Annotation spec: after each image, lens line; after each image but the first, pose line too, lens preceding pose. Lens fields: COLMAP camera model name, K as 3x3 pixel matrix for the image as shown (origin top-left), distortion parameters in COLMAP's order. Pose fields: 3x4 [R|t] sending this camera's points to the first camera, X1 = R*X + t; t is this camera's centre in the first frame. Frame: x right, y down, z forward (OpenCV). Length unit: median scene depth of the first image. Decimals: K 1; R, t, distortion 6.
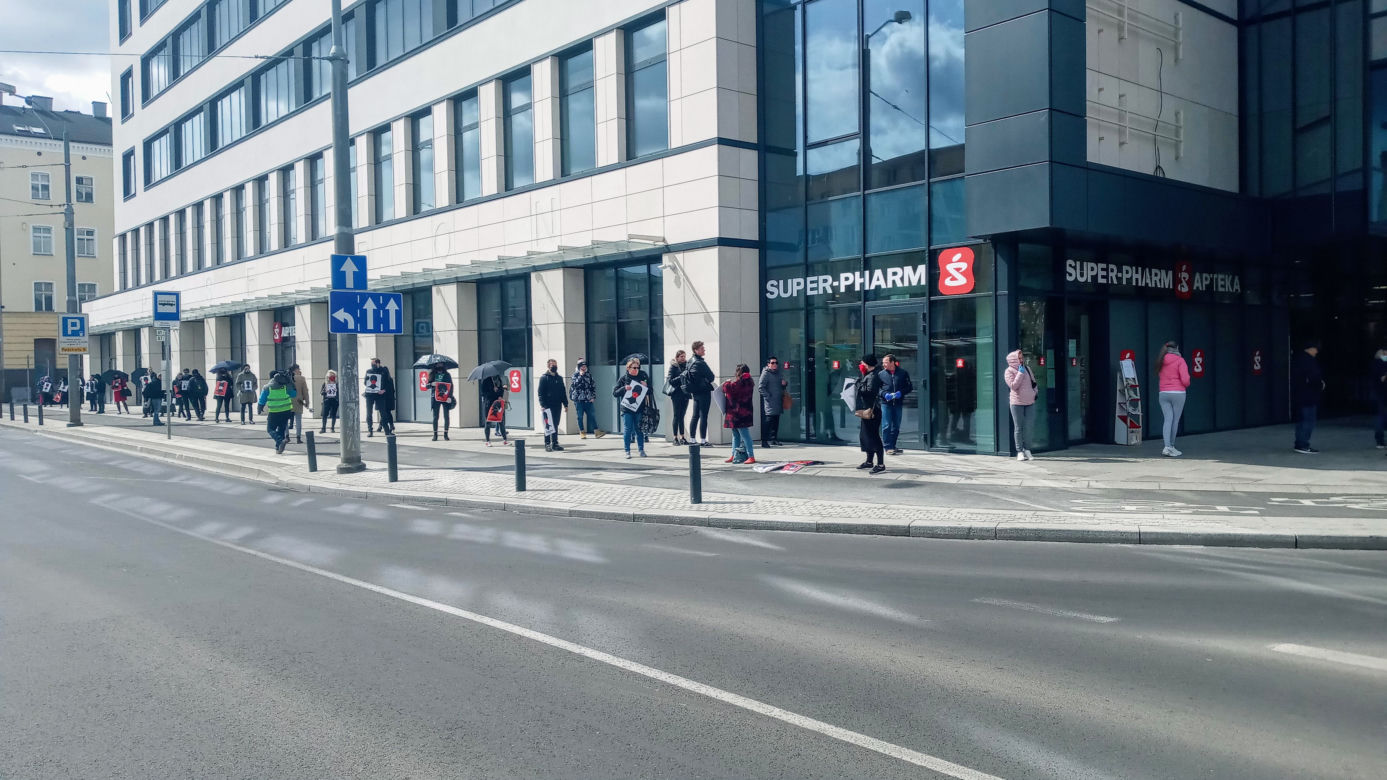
lens RADIAL K [[1043.0, 0, 693.5], [0, 1043.0, 390.0], [0, 0, 1]] dist [0.008478, -0.005936]
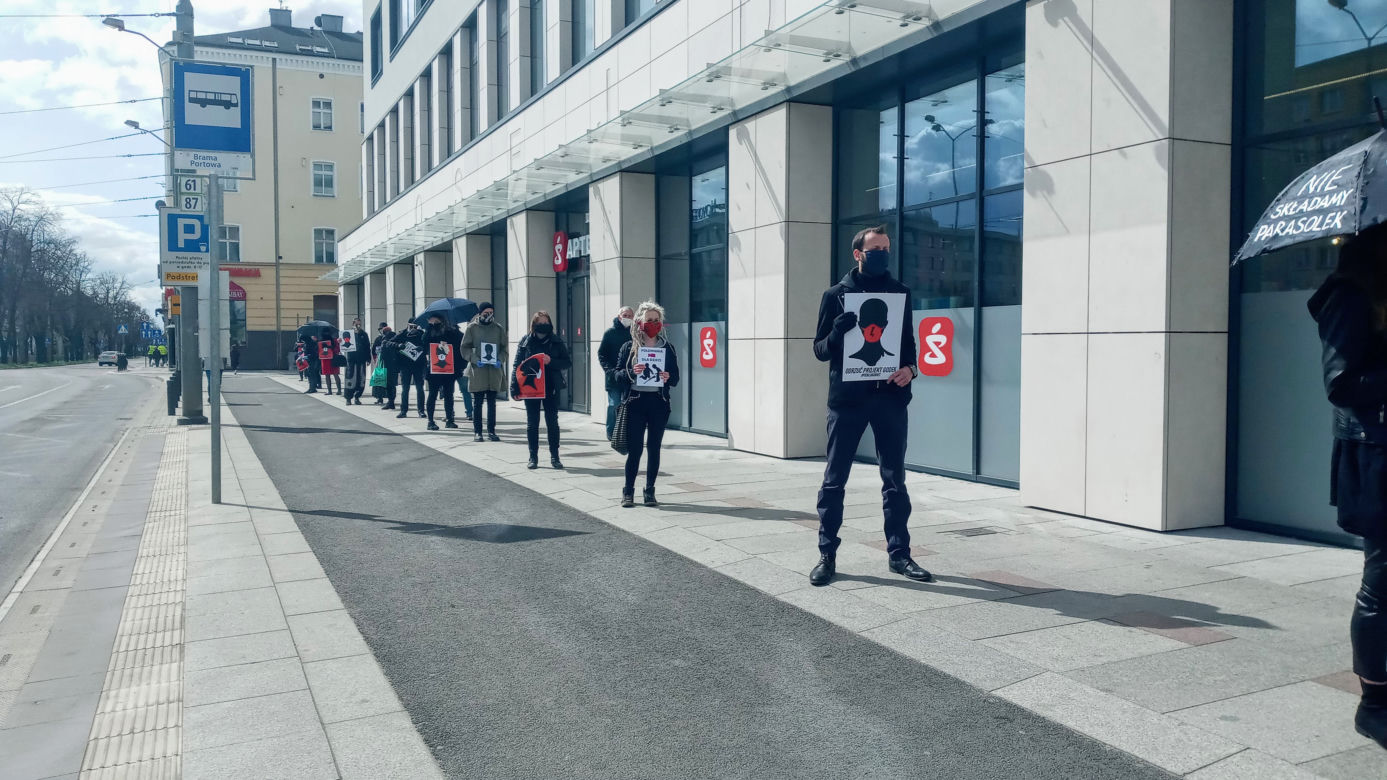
lens RADIAL K [[1050.1, 0, 710.7], [0, 1050.1, 387.4], [0, 0, 1]] dist [0.009345, -0.007082]
pose [[0.964778, 0.023896, -0.261978, -0.186289], [-0.018268, 0.999547, 0.023899, -0.001400], [0.262431, -0.018271, 0.964778, 0.511142]]
